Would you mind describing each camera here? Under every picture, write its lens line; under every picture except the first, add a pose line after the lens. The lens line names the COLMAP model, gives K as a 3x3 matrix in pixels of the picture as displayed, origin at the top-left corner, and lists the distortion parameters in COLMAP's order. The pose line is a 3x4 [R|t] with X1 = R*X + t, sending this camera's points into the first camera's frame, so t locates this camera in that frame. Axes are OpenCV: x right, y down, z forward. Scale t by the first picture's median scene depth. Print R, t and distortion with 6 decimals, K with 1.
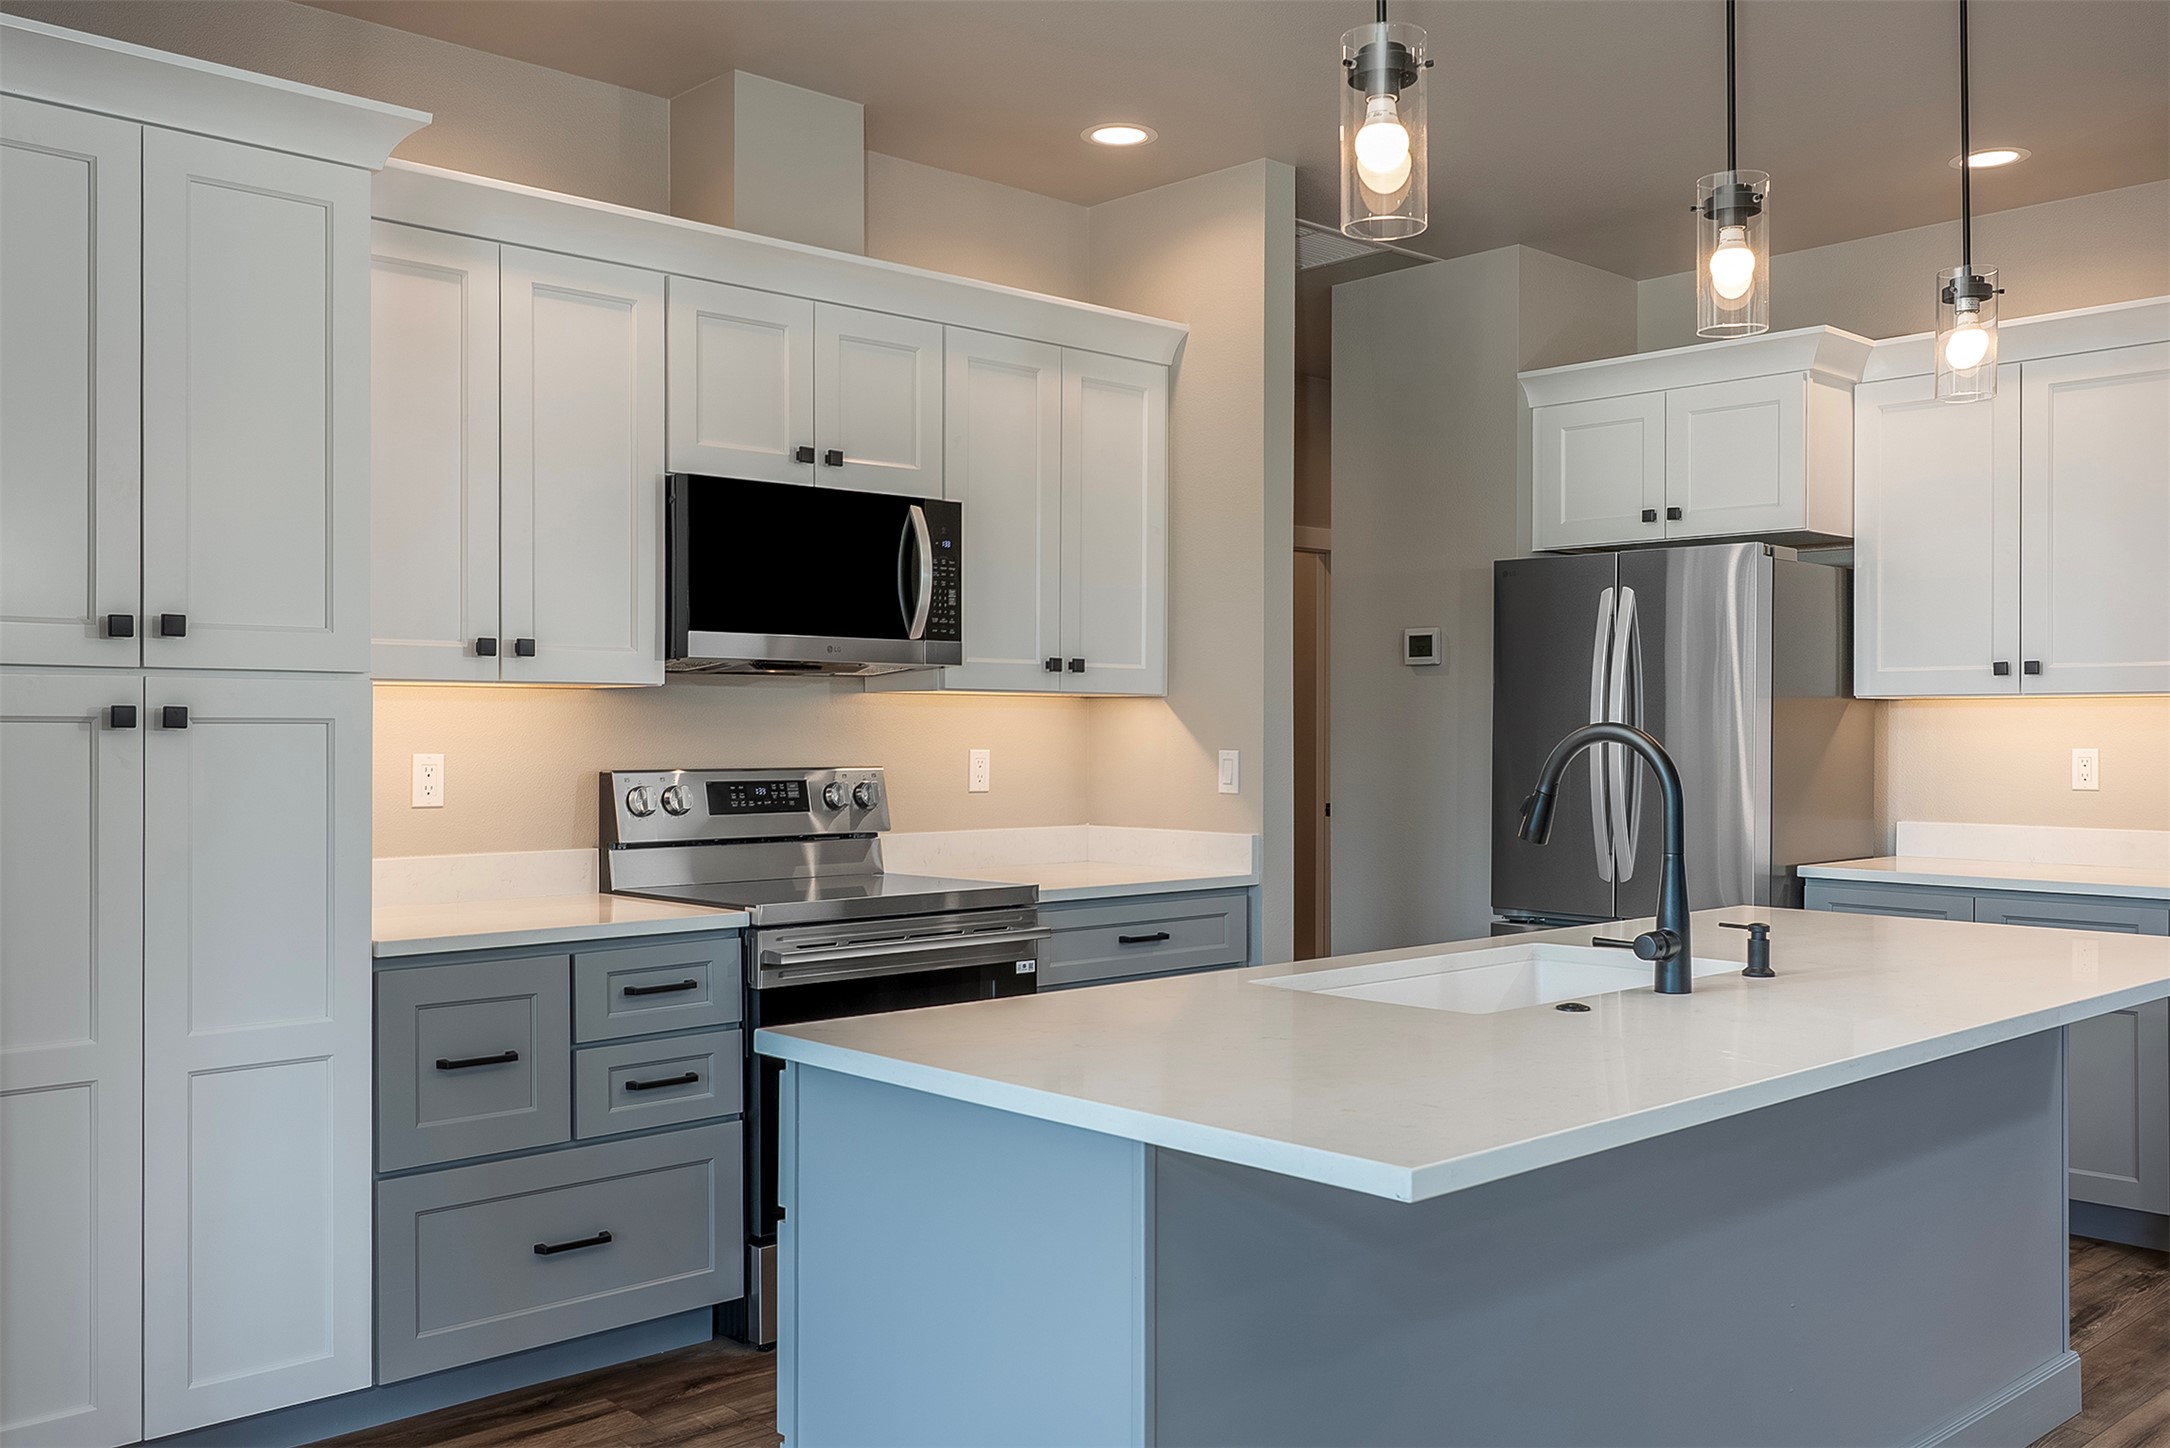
lens RADIAL K [[1888.0, 0, 1085.0], [0, 1888.0, 724.0], [0, 0, 1]] dist [0.004886, -0.000453]
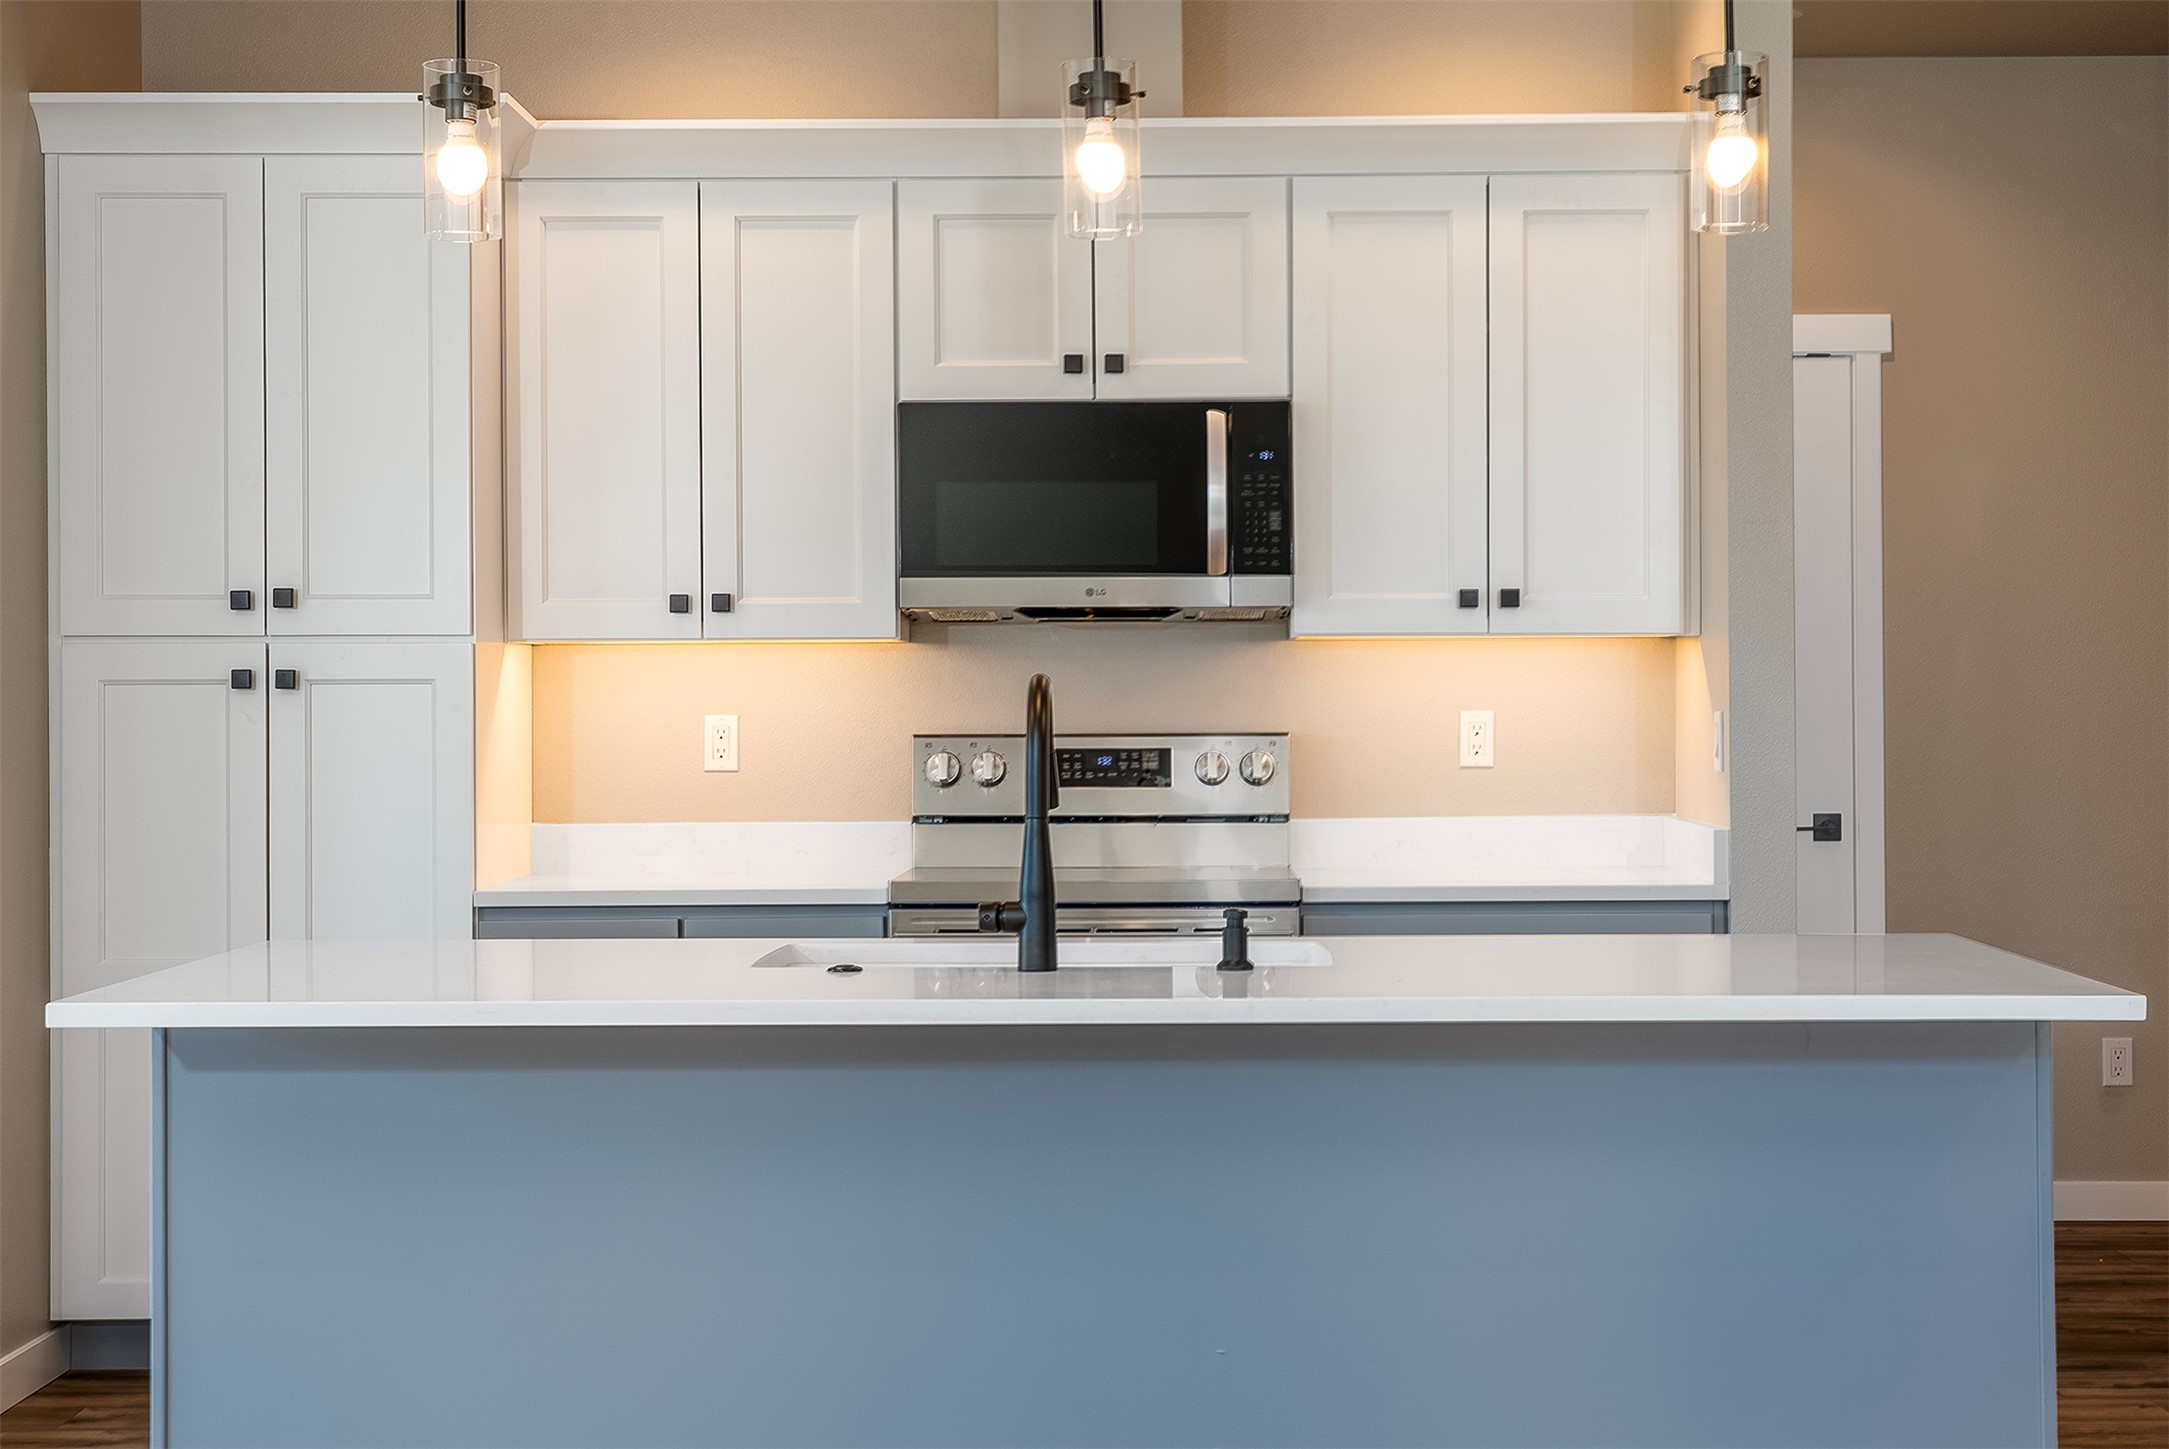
lens RADIAL K [[3500.6, 0, 1150.2], [0, 3500.6, 718.5], [0, 0, 1]] dist [0.032946, 0.162231]
pose [[0.727382, 0.000824, -0.686232, 0.925300], [0.006723, 0.999943, 0.008328, 0.004063], [0.686199, -0.010671, 0.727335, -0.118706]]
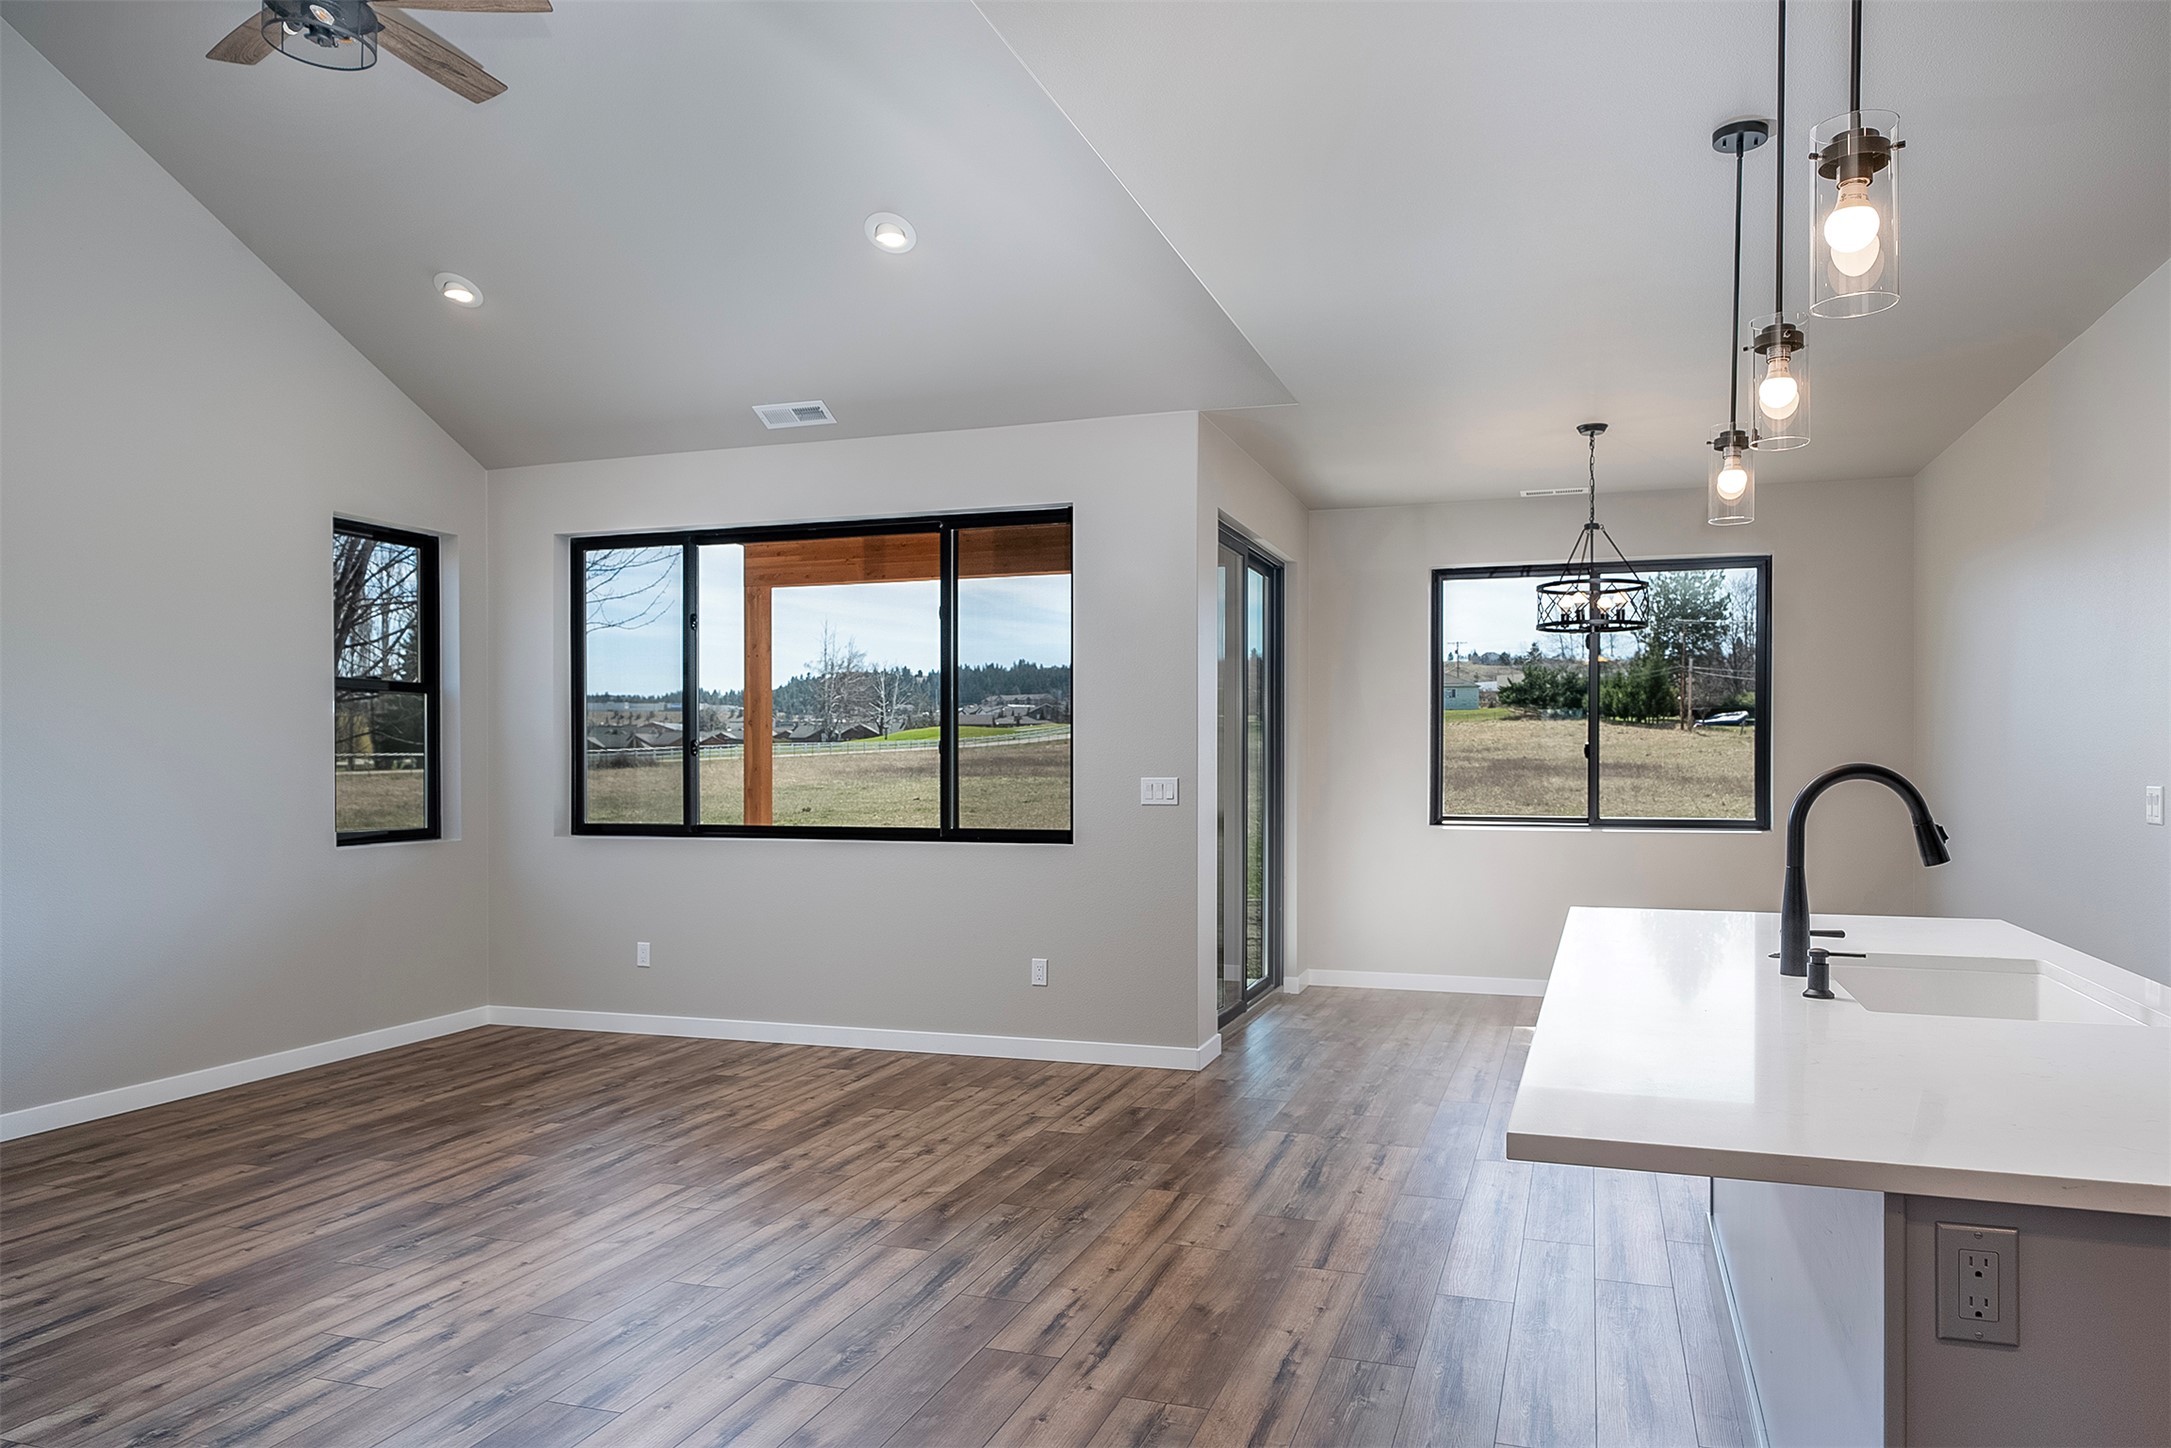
lens RADIAL K [[1413.0, 0, 1123.4], [0, 1413.0, 770.5], [0, 0, 1]] dist [0.003937, 0.002524]
pose [[-0.880960, 0.002154, -0.473185, 0.714938], [0.000335, 0.999992, 0.003928, -0.001034], [0.473190, 0.003302, -0.880954, 0.994884]]
